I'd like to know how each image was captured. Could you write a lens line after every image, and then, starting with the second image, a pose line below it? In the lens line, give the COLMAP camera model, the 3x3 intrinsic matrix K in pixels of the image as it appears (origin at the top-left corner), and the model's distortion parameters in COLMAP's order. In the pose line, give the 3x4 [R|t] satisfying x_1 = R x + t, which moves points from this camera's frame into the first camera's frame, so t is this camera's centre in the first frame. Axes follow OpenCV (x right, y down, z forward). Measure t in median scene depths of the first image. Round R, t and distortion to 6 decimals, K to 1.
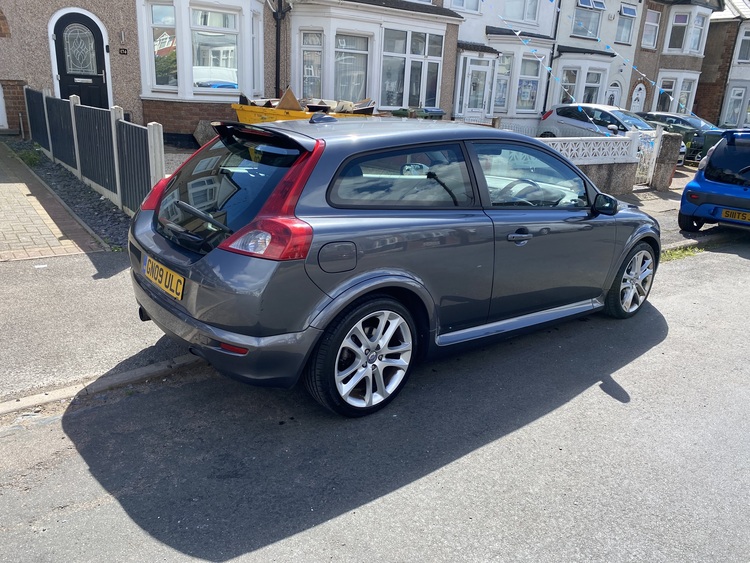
lens RADIAL K [[569.4, 0, 375.0], [0, 569.4, 283.5], [0, 0, 1]] dist [0.020070, -0.019732]
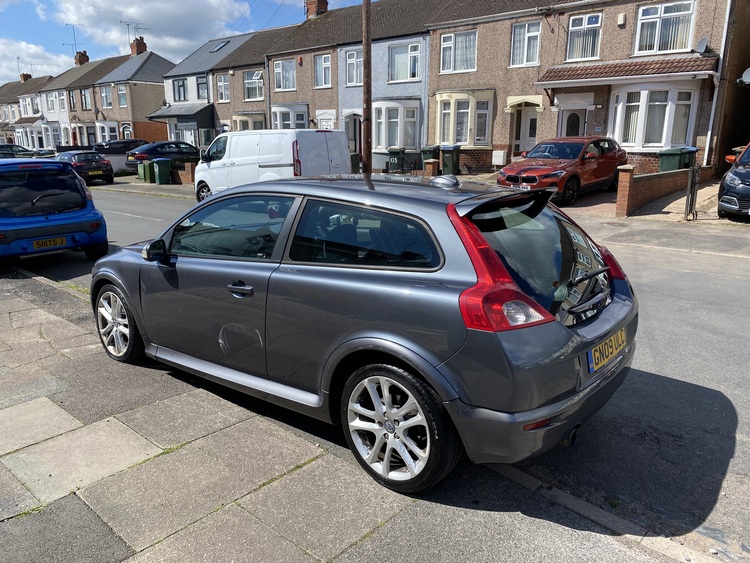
lens RADIAL K [[569.4, 0, 371.5], [0, 569.4, 280.1], [0, 0, 1]] dist [0.020070, -0.019732]
pose [[-0.178263, -0.280630, 0.943117, -0.174762], [0.301344, 0.896846, 0.323820, -0.081620], [-0.936704, 0.341928, -0.075309, 0.207391]]
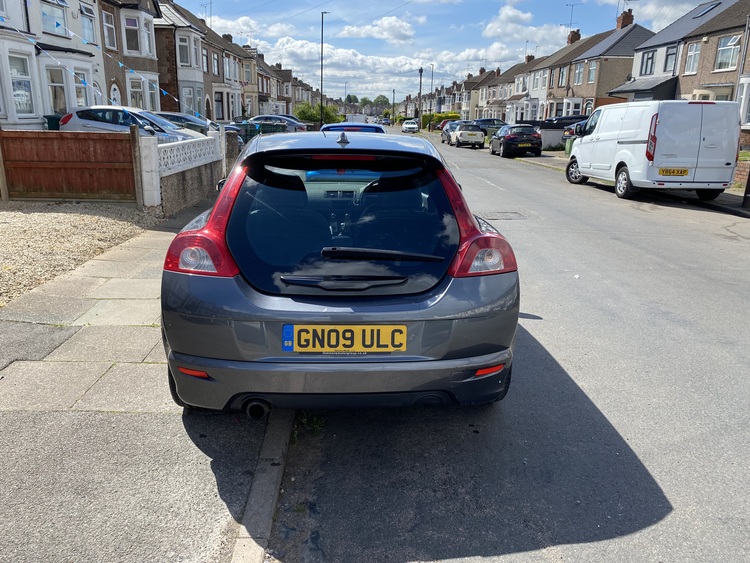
lens RADIAL K [[569.4, 0, 371.6], [0, 569.4, 280.0], [0, 0, 1]] dist [0.020070, -0.019732]
pose [[0.594738, -0.259899, 0.760749, -0.139910], [0.261266, 0.957419, 0.122836, -0.027255], [-0.760280, 0.125702, 0.637317, 0.064154]]
